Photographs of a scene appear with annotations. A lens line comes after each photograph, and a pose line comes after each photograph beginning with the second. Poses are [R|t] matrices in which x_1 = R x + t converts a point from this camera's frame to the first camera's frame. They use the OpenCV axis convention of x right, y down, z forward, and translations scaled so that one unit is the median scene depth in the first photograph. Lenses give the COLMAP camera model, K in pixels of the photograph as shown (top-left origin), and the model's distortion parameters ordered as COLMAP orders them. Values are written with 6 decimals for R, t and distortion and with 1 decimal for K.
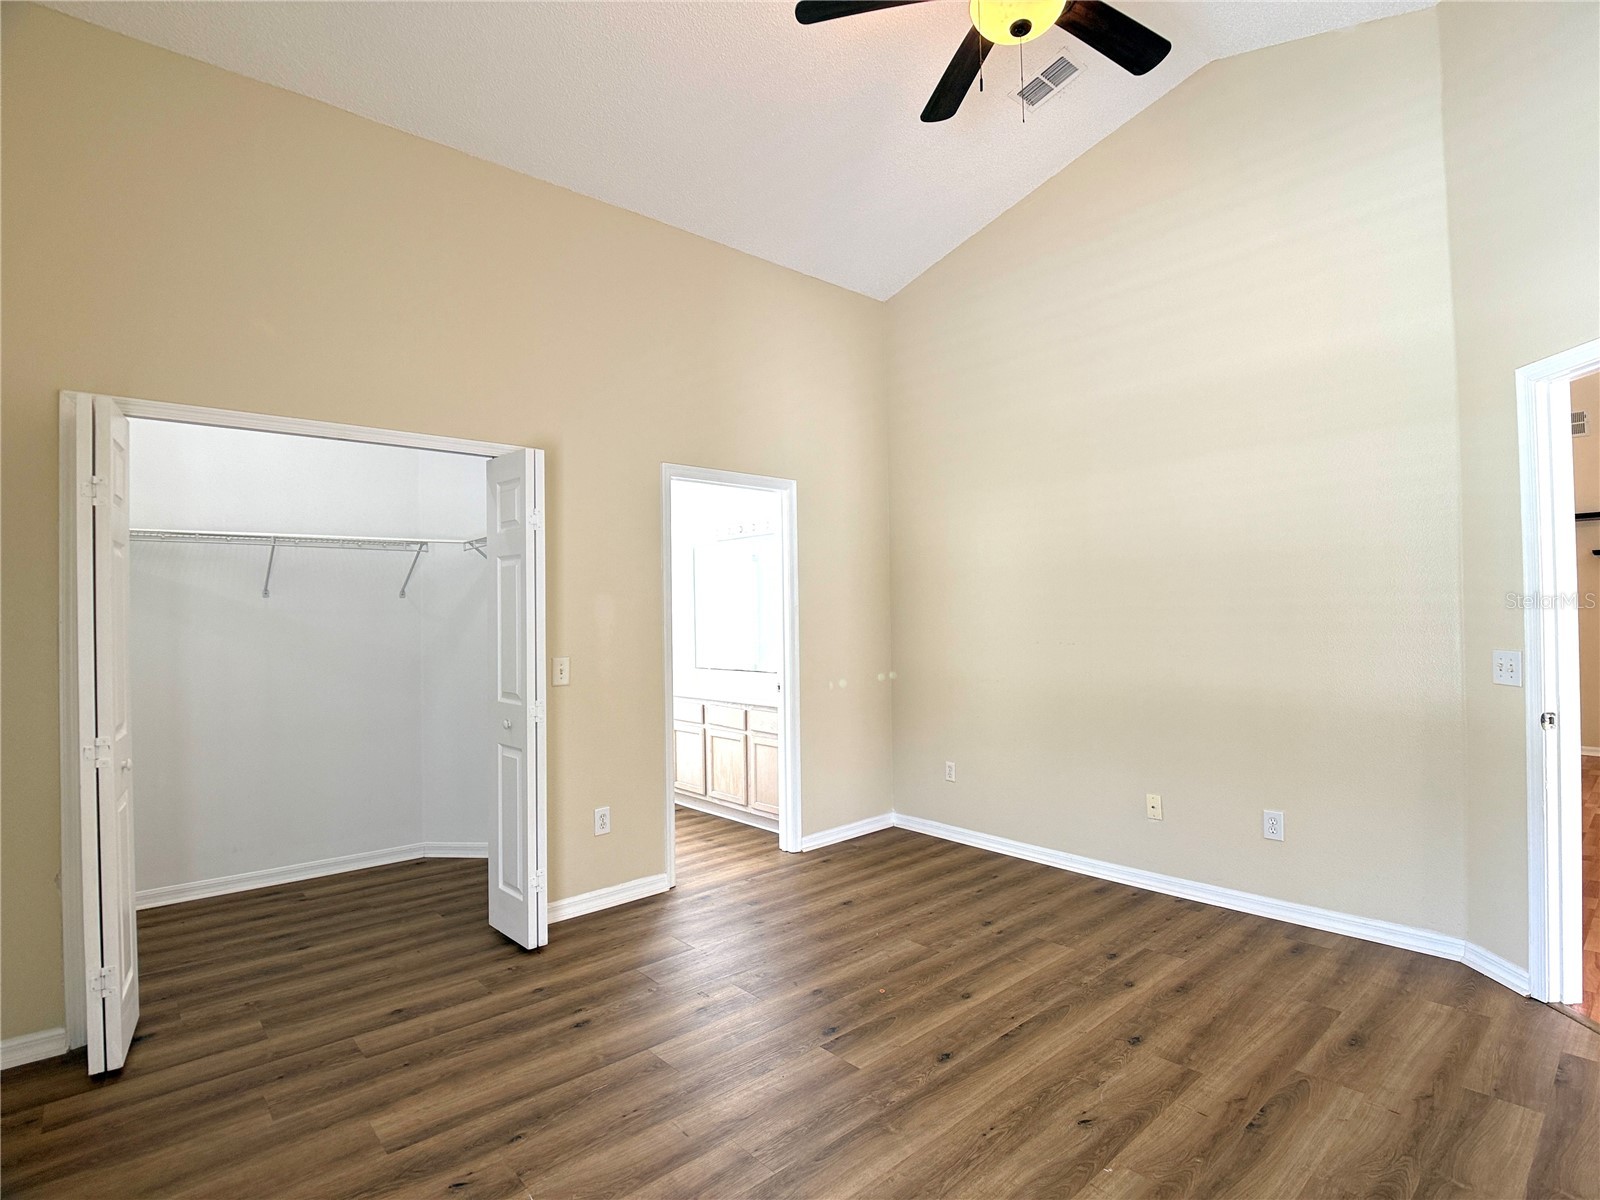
lens RADIAL K [[807.6, 0, 809.8], [0, 807.6, 603.5], [0, 0, 1]] dist [-0.008553, -0.005700]
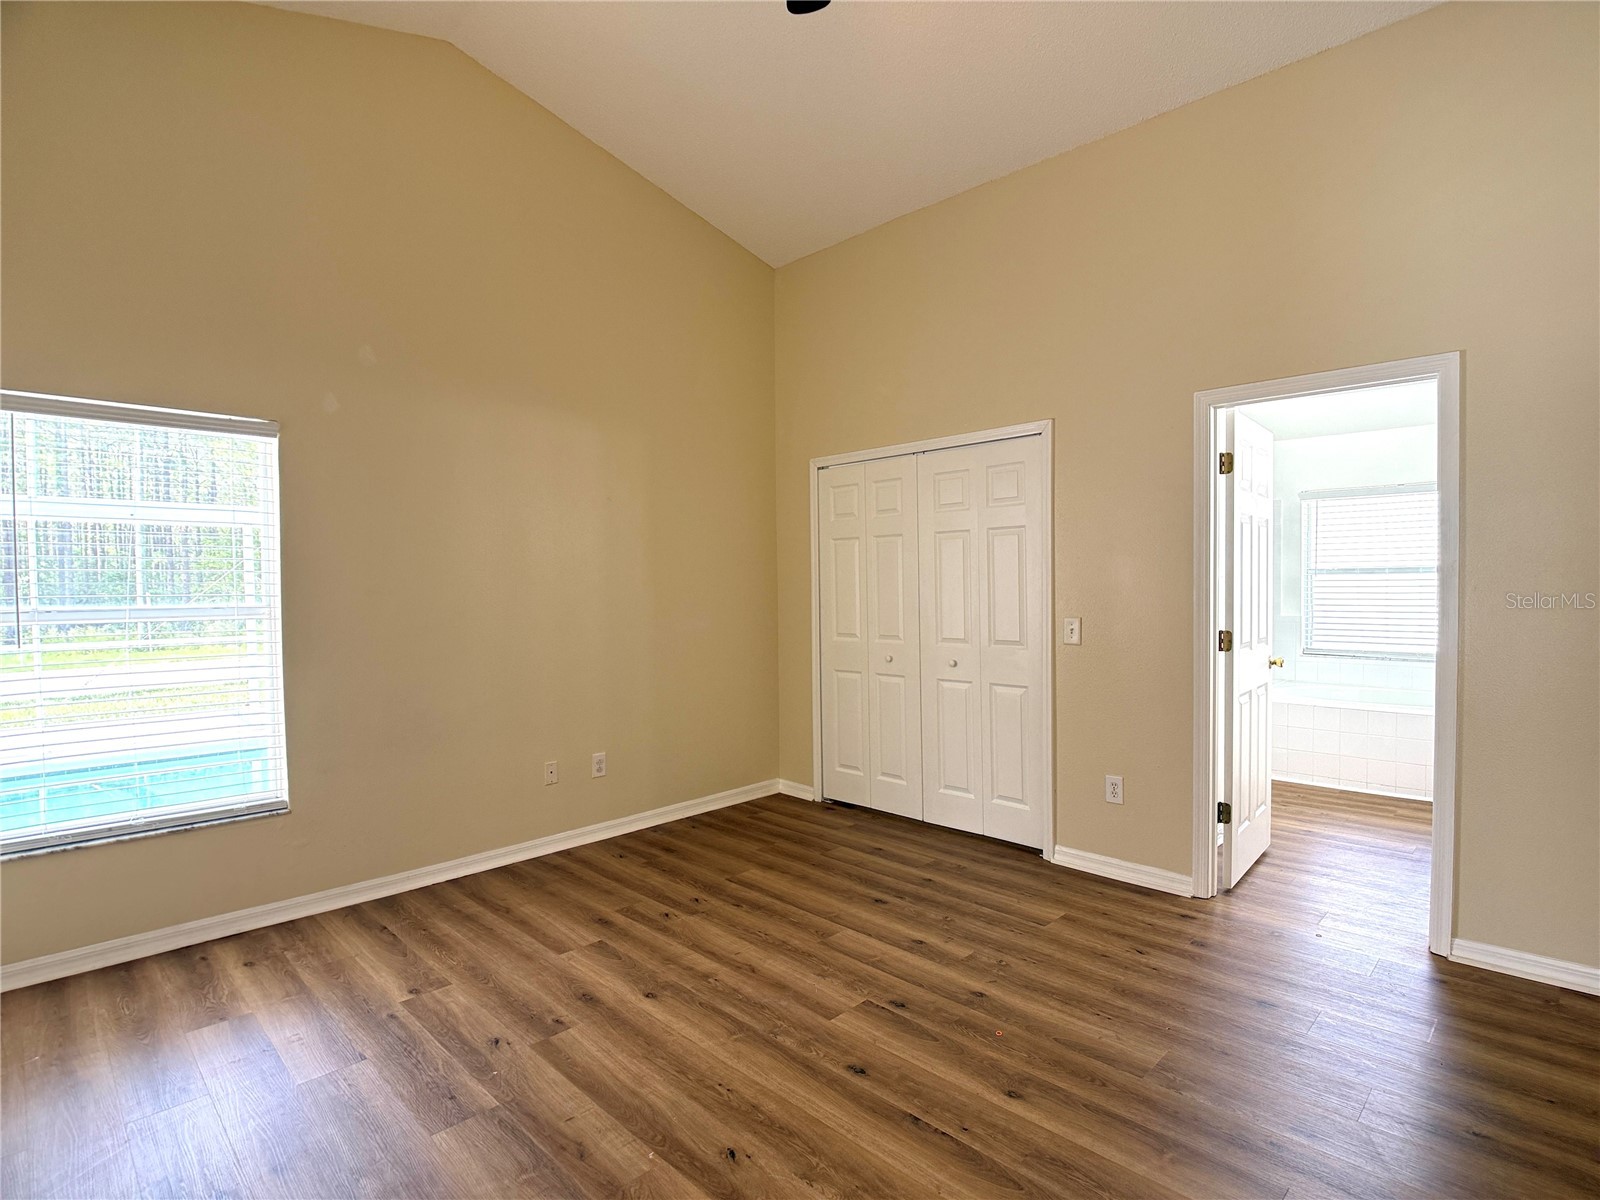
lens RADIAL K [[807.6, 0, 809.8], [0, 807.6, 603.5], [0, 0, 1]] dist [-0.008553, -0.005700]
pose [[0.071183, 0.041153, -0.996614, 0.975170], [0.019561, 0.998899, 0.042645, -0.000746], [0.997271, -0.022531, 0.070299, 0.834070]]
